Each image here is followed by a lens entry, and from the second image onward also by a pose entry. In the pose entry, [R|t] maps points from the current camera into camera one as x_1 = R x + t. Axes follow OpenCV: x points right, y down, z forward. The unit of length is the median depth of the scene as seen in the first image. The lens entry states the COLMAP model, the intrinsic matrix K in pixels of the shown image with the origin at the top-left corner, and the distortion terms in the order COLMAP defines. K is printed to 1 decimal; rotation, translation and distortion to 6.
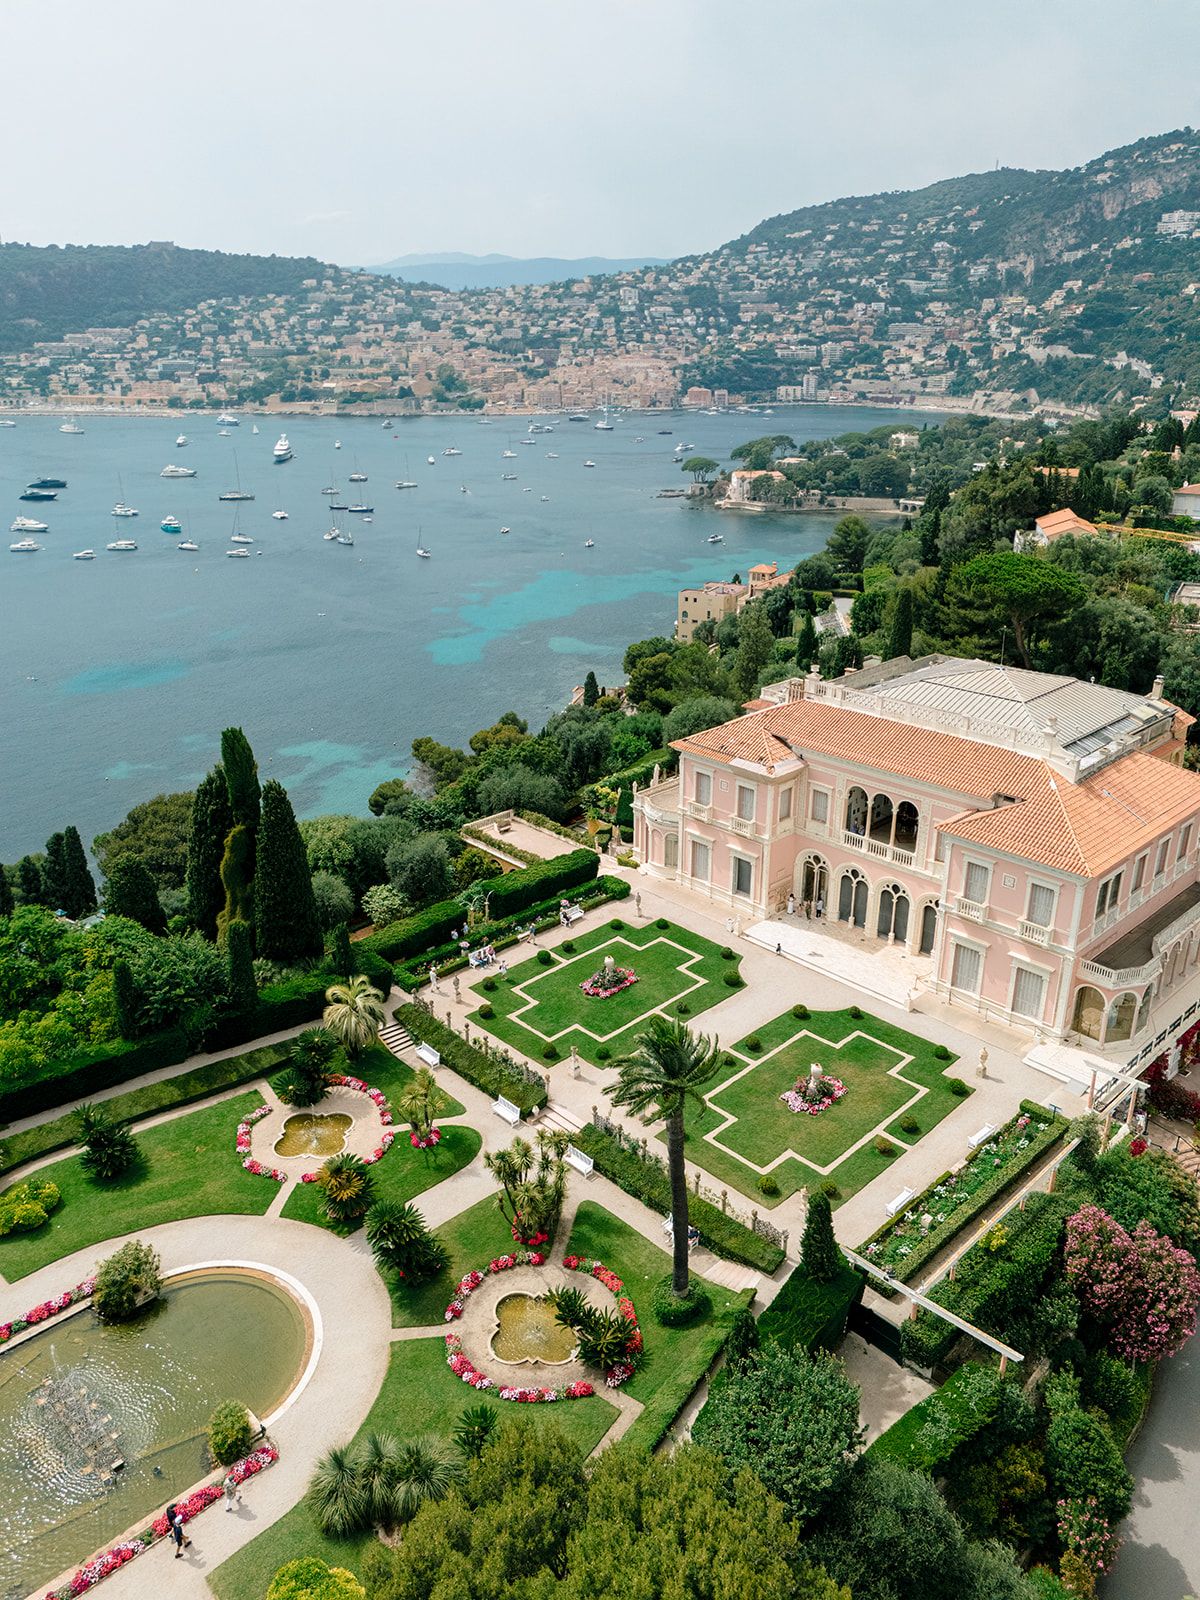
lens RADIAL K [[1122.6, 0, 600.0], [0, 1122.6, 800.0], [0, 0, 1]] dist [0.041495, -0.001019]
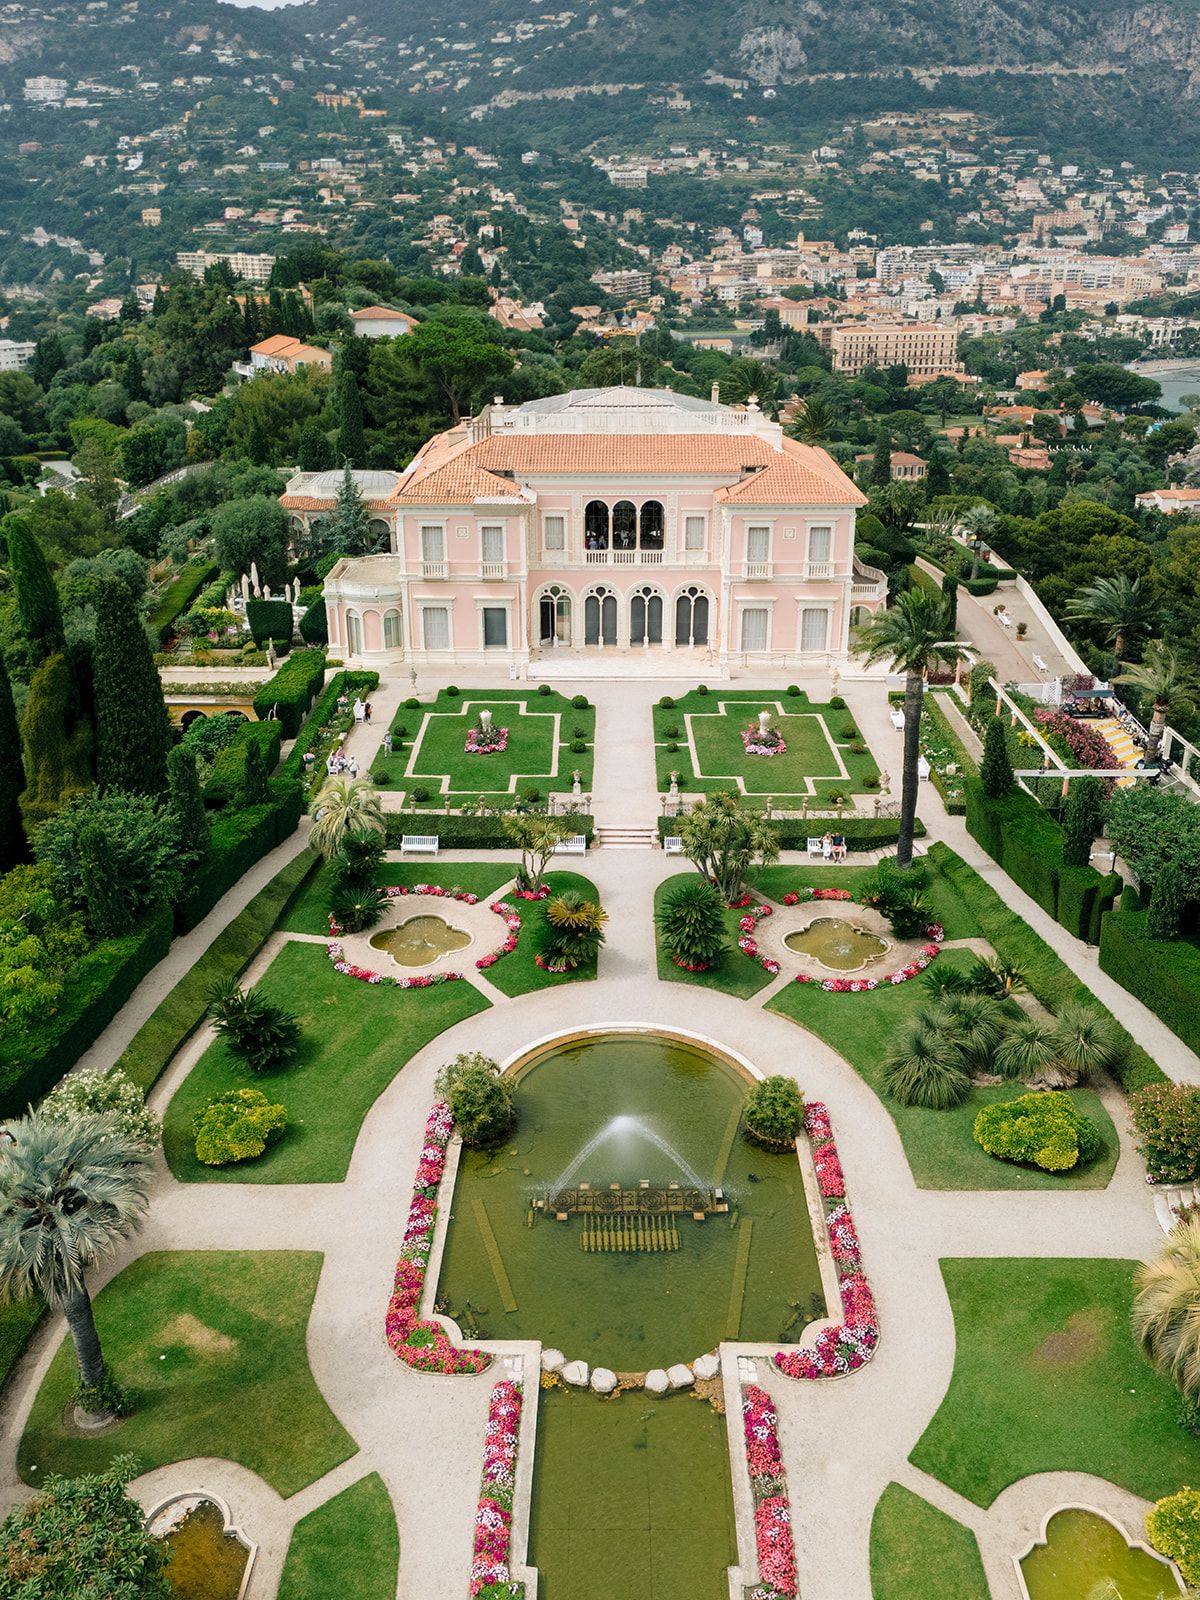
lens RADIAL K [[1293.3, 0, 594.4], [0, 1293.3, 719.0], [0, 0, 1]] dist [-0.002084, -0.004202]
pose [[0.701826, -0.253984, 0.665532, -0.595399], [0.262663, 0.960714, 0.089646, 0.072457], [-0.662155, 0.111895, 0.740966, 0.162687]]
